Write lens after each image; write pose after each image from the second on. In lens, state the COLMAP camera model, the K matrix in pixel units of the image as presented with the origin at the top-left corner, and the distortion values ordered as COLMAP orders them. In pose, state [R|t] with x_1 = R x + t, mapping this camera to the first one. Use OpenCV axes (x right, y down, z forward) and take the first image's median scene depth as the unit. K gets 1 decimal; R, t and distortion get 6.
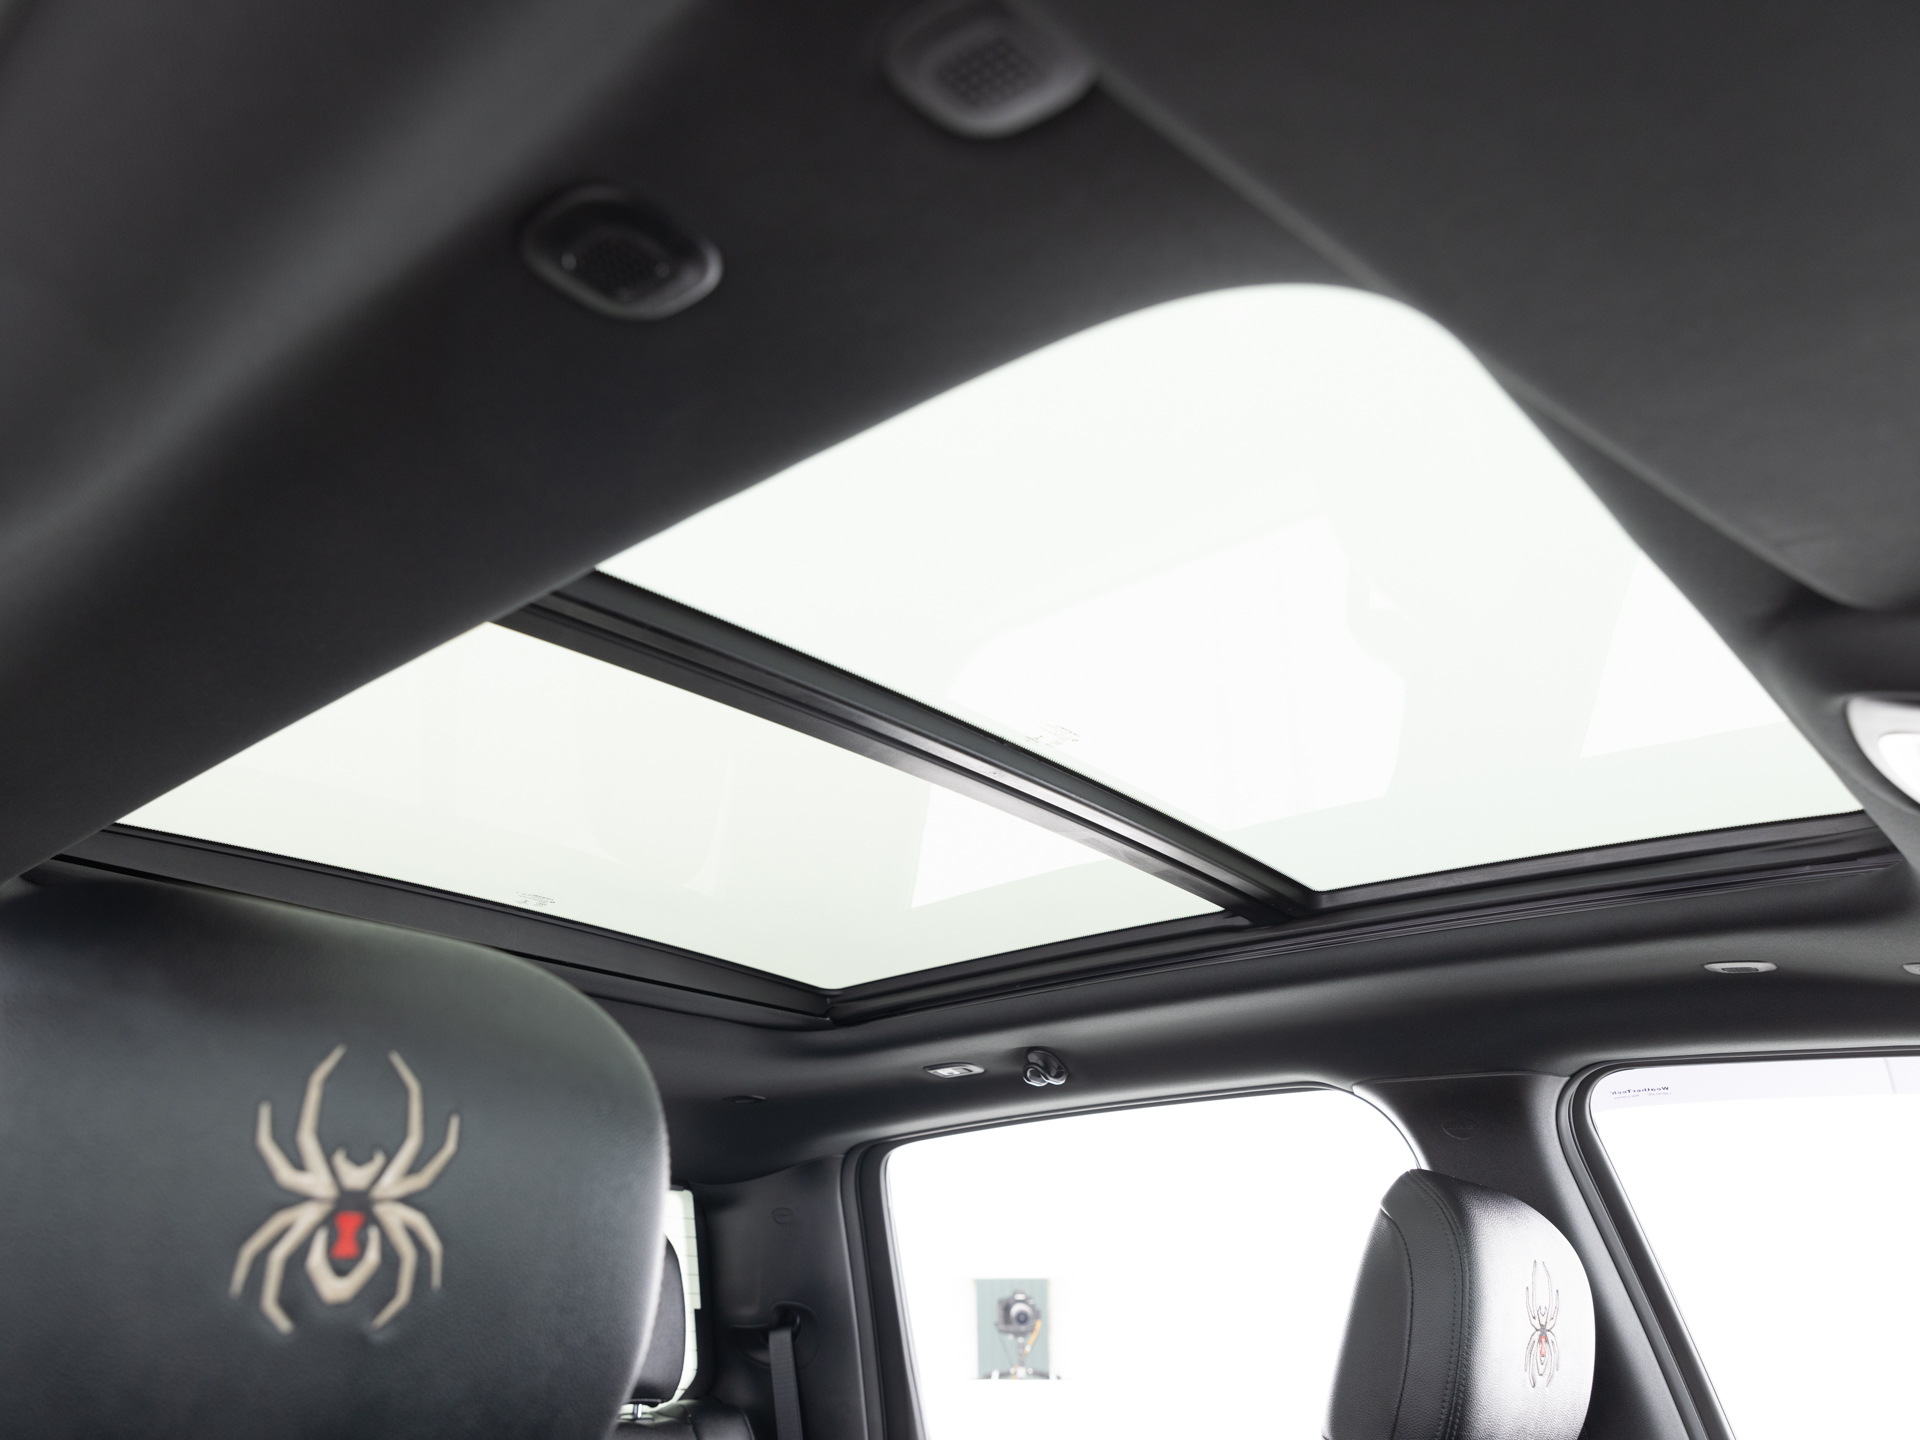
lens RADIAL K [[1385.5, 0, 936.2], [0, 1385.5, 706.7], [0, 0, 1]] dist [0.000392, -0.002697]
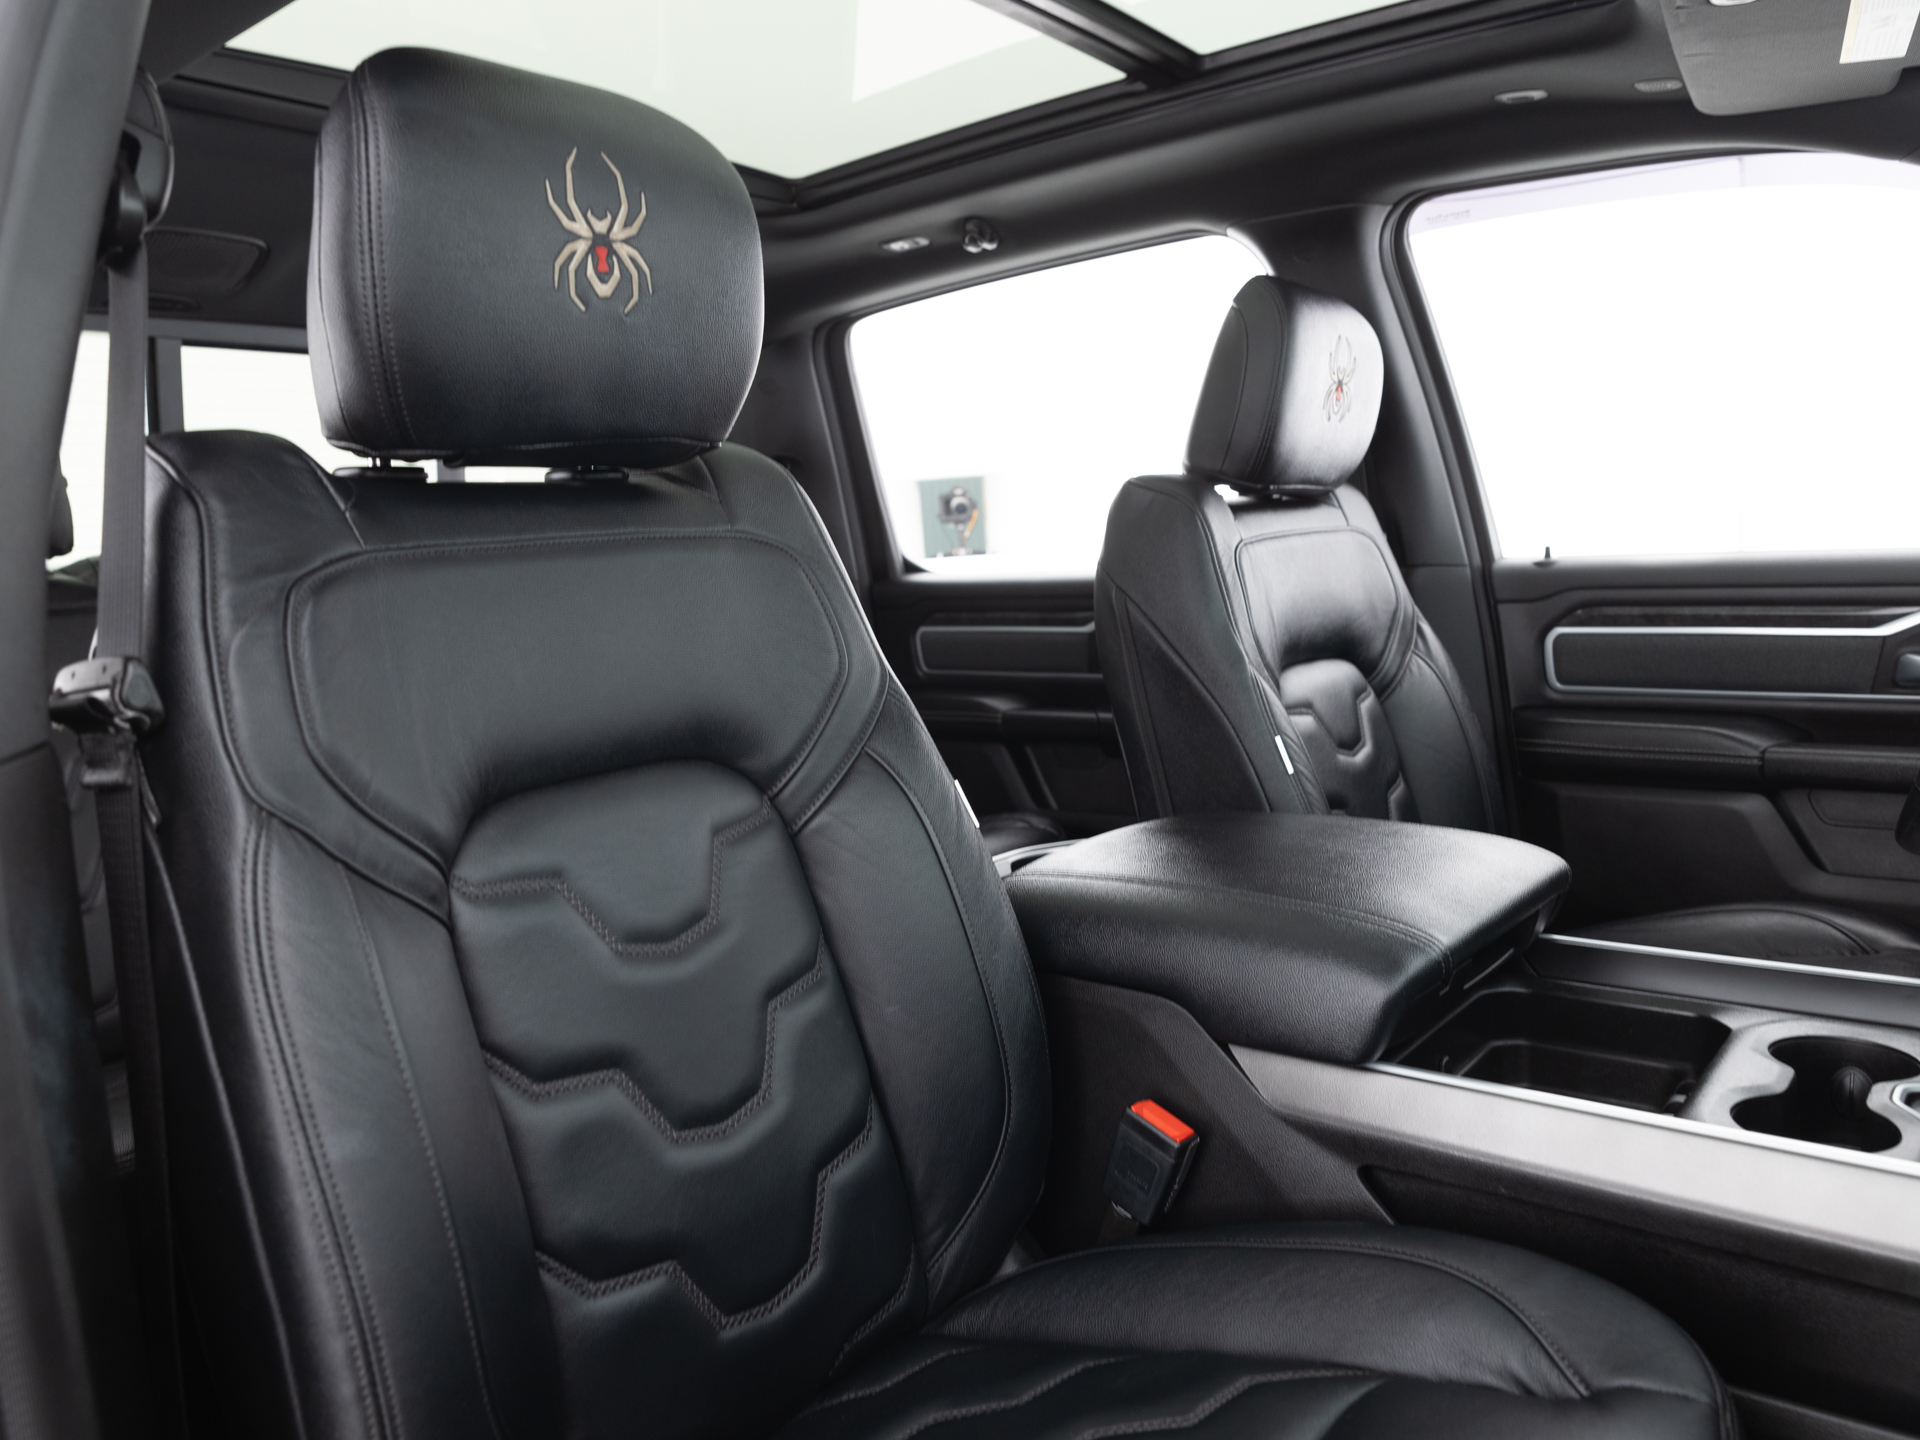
lens RADIAL K [[1385.5, 0, 936.2], [0, 1385.5, 706.7], [0, 0, 1]] dist [0.000392, -0.002697]
pose [[0.996792, -0.073071, 0.032654, -0.035777], [0.046352, 0.859665, 0.508752, -0.002972], [-0.065247, -0.505606, 0.860294, -0.302135]]
